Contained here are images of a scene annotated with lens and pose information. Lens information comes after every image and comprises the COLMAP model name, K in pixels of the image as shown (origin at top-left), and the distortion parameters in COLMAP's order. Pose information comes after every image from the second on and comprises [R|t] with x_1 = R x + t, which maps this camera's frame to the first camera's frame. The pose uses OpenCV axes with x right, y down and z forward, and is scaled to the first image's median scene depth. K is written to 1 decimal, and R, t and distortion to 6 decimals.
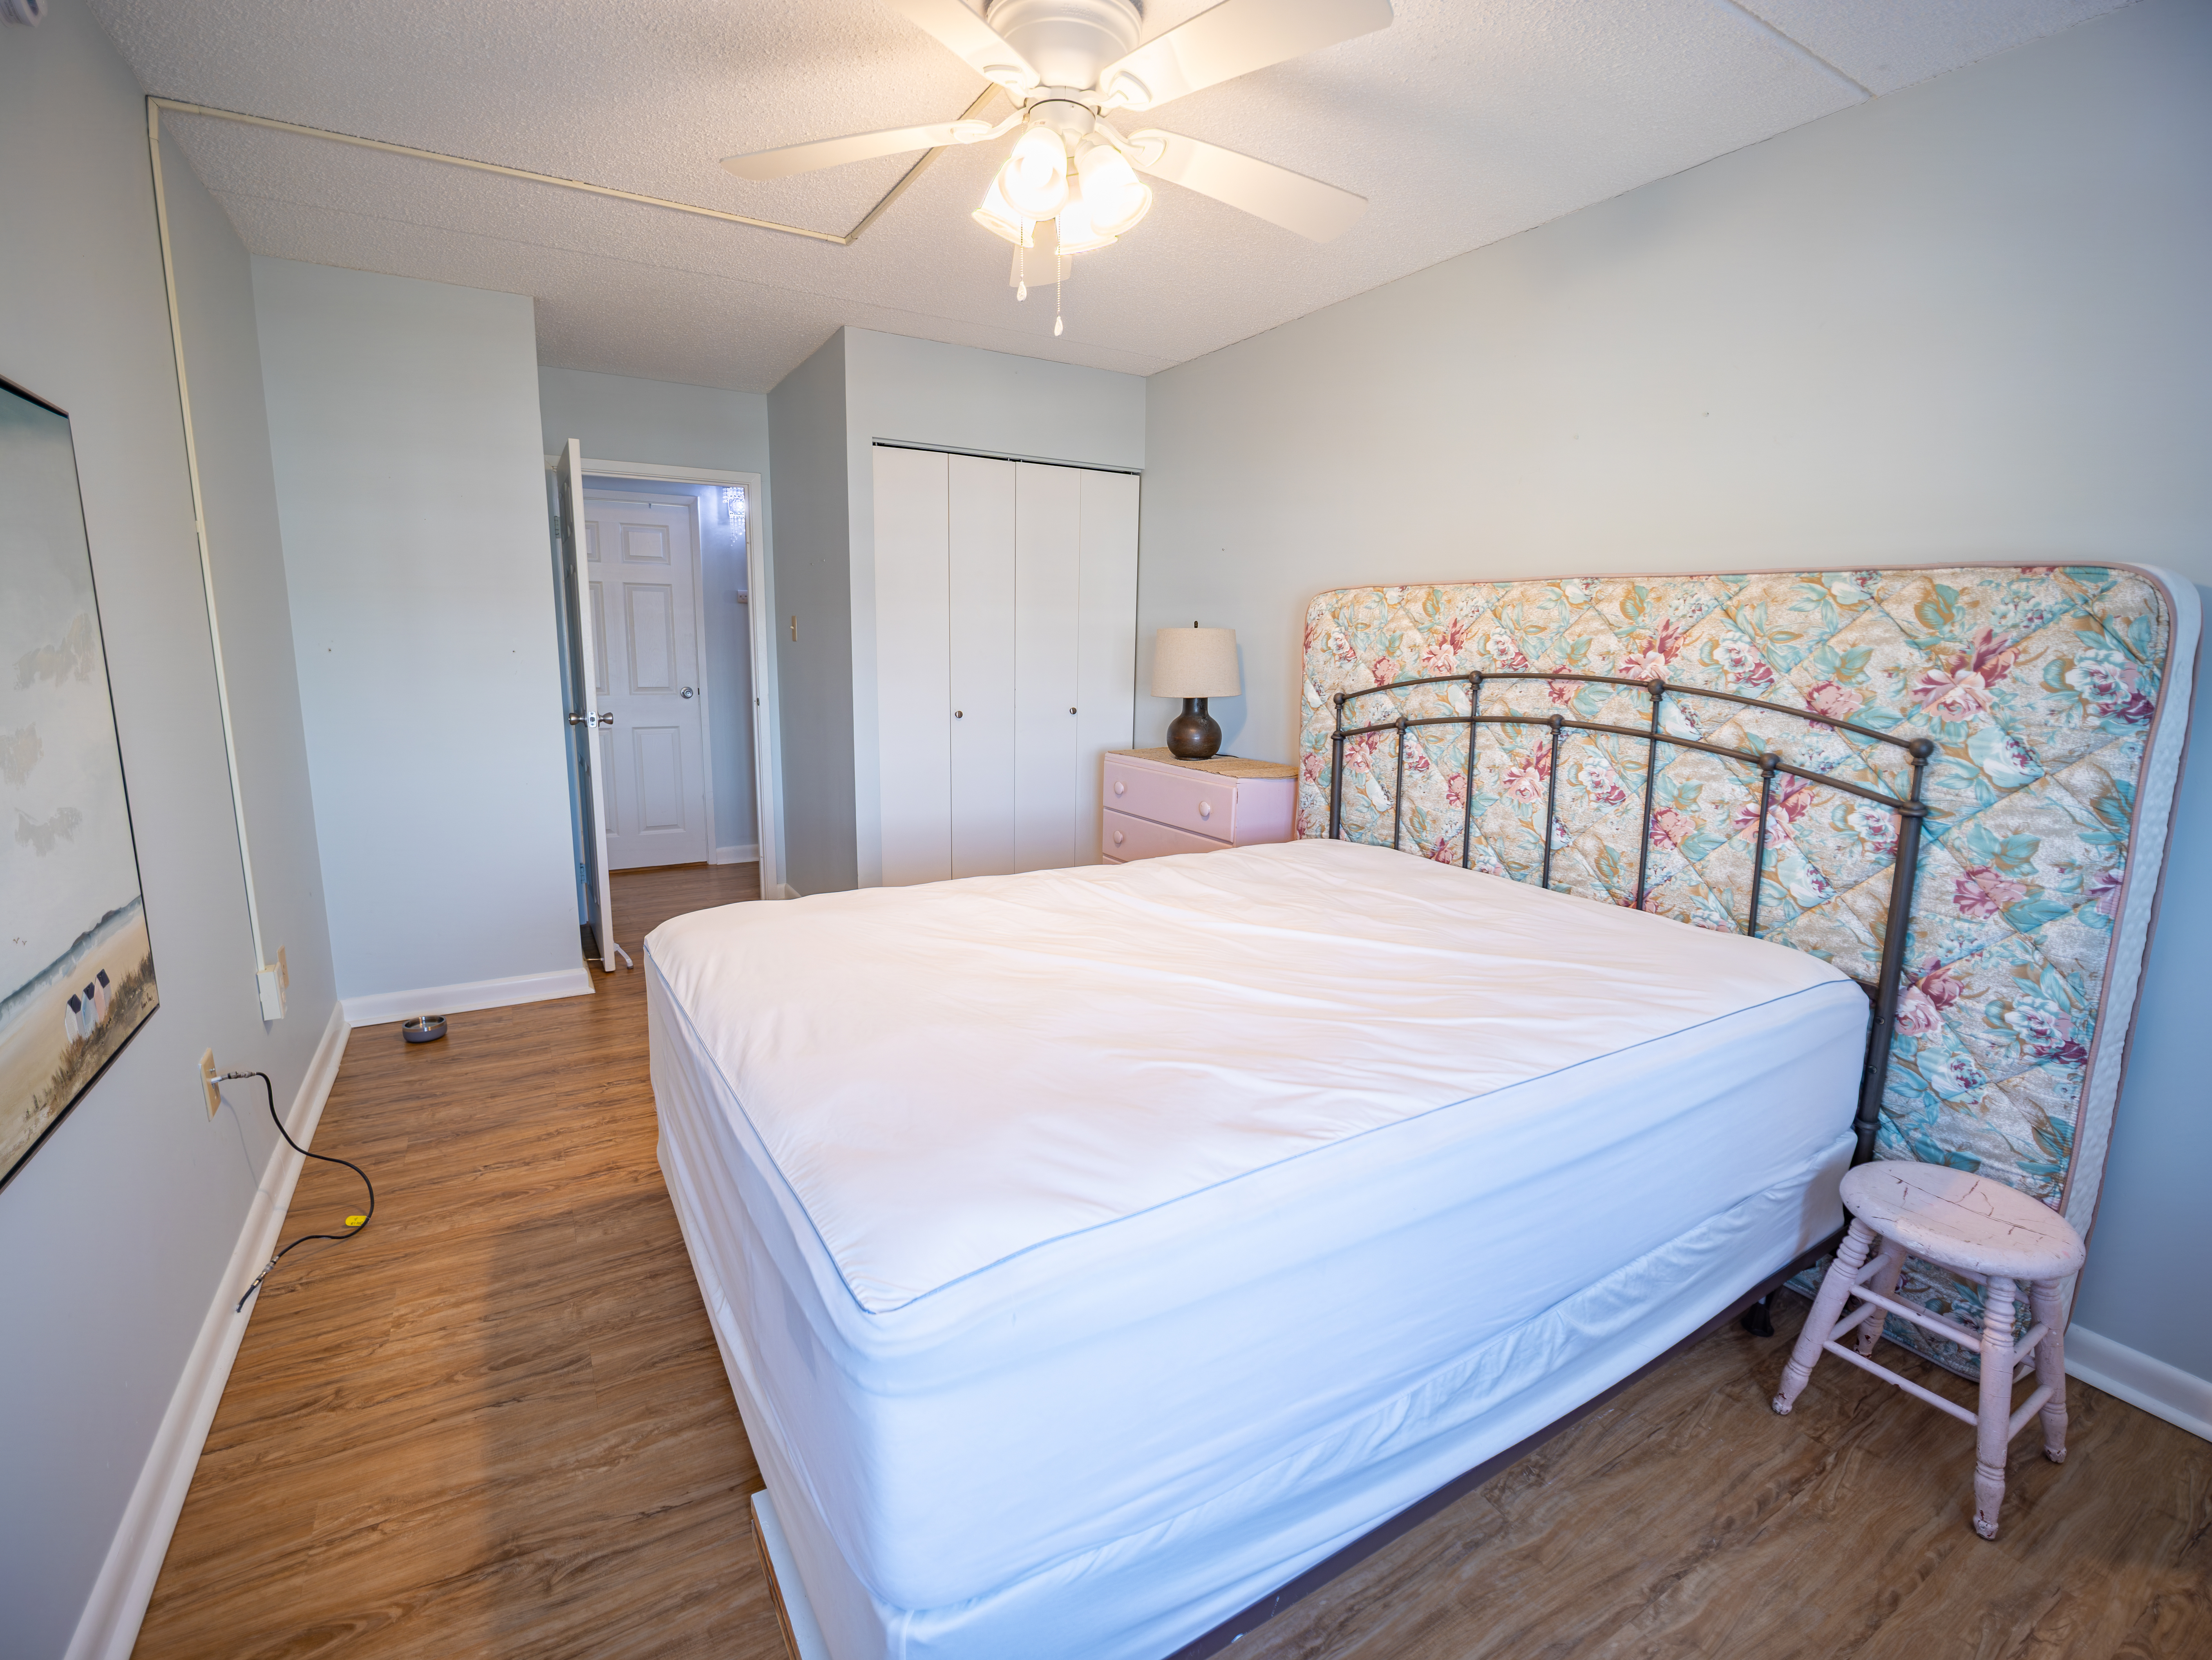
lens RADIAL K [[1010.2, 0, 1122.2], [0, 1010.2, 826.0], [0, 0, 1]] dist [-0.017974, -0.000348]
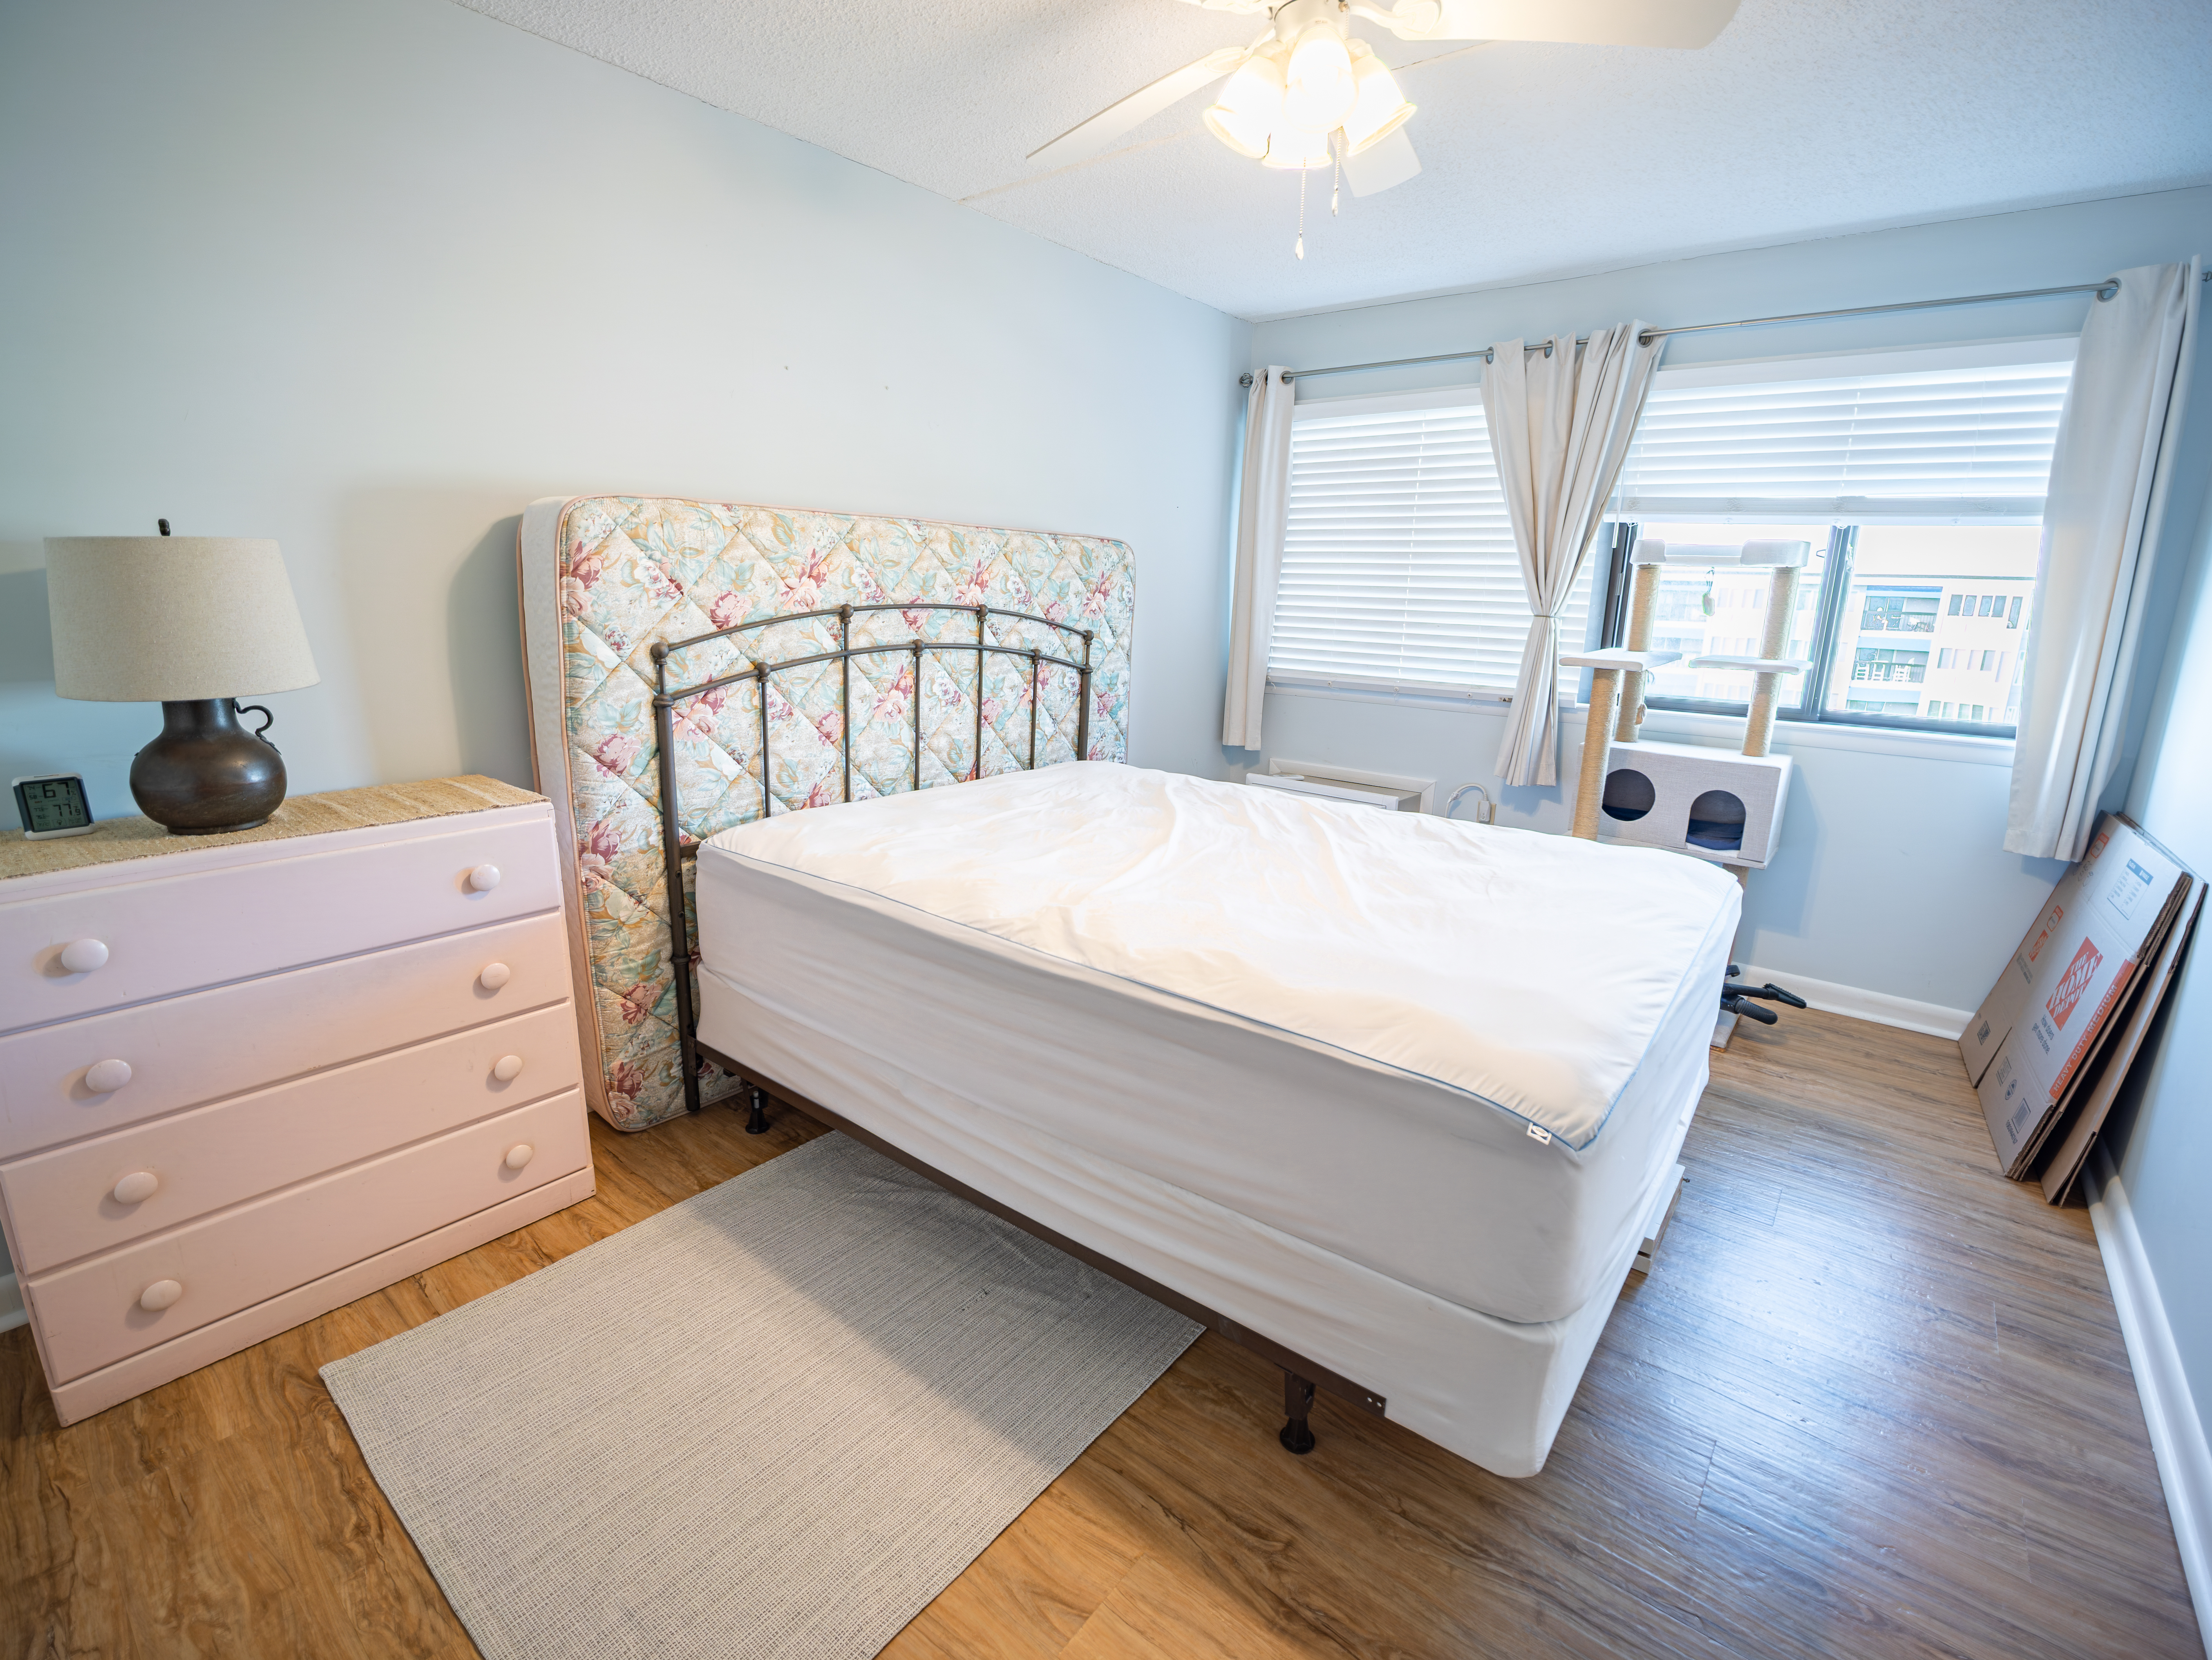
lens RADIAL K [[1010.2, 0, 1097.8], [0, 1010.2, 810.0], [0, 0, 1]] dist [-0.017974, -0.000348]
pose [[-0.337714, -0.240332, 0.910049, -0.723409], [0.130564, 0.945545, 0.298157, -0.239716], [-0.932149, 0.219512, -0.287945, 1.165562]]
